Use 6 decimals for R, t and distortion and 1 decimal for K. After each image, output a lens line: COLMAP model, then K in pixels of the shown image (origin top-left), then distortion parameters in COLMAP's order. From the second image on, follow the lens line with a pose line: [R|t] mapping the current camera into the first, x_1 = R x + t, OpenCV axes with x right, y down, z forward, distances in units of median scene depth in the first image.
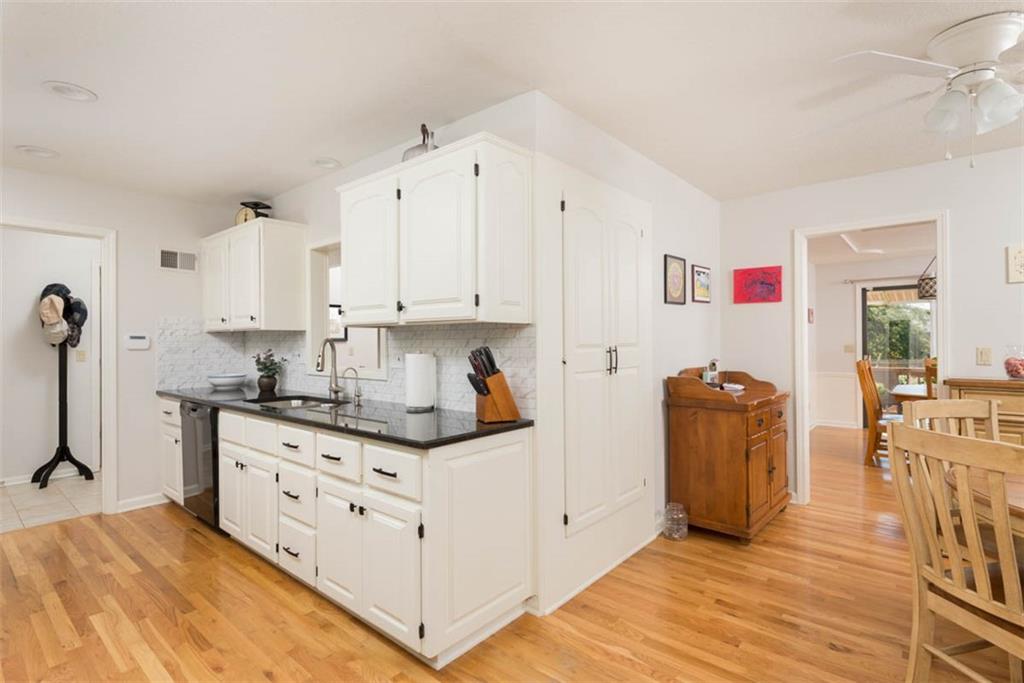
lens RADIAL K [[496.4, 0, 515.2], [0, 496.4, 340.8], [0, 0, 1]] dist [-0.000115, 0.000612]
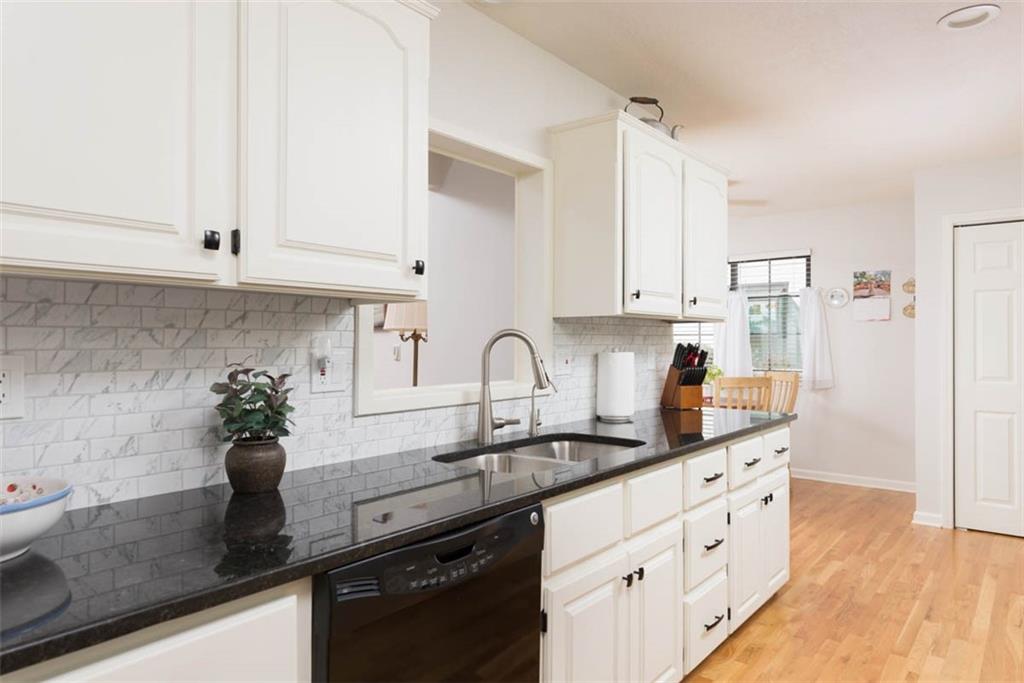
lens RADIAL K [[663.2, 0, 507.6], [0, 663.2, 338.6], [0, 0, 1]] dist [0.025821, -0.014172]
pose [[-0.027492, 0.008029, 0.999590, -1.201330], [-0.005741, 0.999950, -0.008190, 0.011737], [-0.999606, -0.005964, -0.027444, 1.118393]]
